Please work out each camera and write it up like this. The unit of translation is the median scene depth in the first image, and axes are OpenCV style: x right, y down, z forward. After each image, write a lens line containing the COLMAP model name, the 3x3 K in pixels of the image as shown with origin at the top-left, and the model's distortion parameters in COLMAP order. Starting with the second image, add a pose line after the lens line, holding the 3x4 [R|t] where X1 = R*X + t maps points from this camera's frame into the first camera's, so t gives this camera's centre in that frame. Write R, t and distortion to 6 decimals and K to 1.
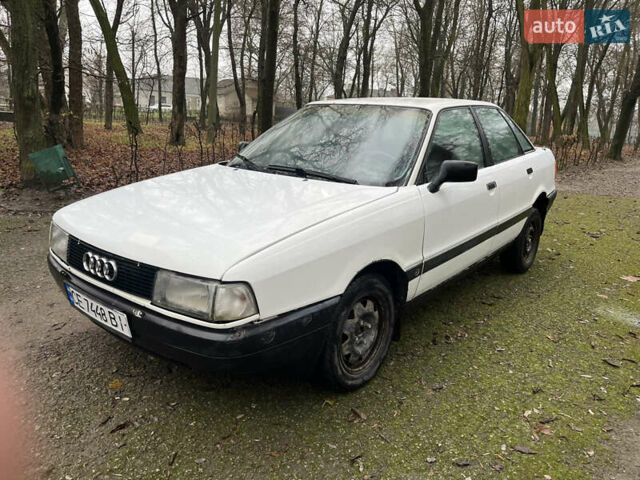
lens RADIAL K [[486.0, 0, 320.0], [0, 486.0, 240.0], [0, 0, 1]] dist [0.068232, -0.114372]
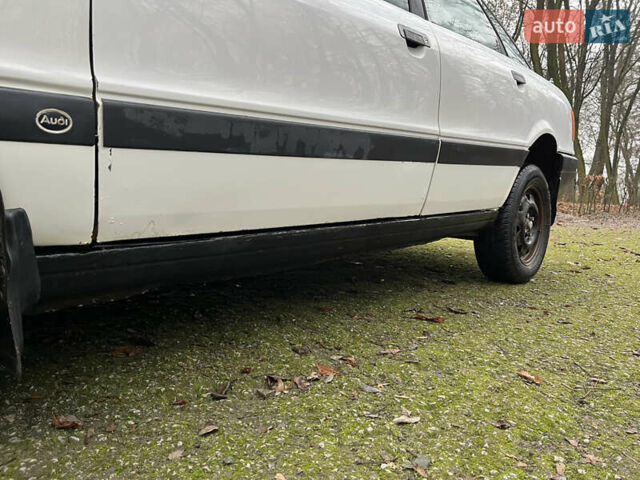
lens RADIAL K [[486.0, 0, 320.0], [0, 486.0, 240.0], [0, 0, 1]] dist [0.068232, -0.114372]
pose [[0.998596, 0.013531, -0.051223, 0.223180], [-0.020841, 0.989212, -0.144998, 0.105842], [0.048708, 0.145862, 0.988105, 0.450995]]
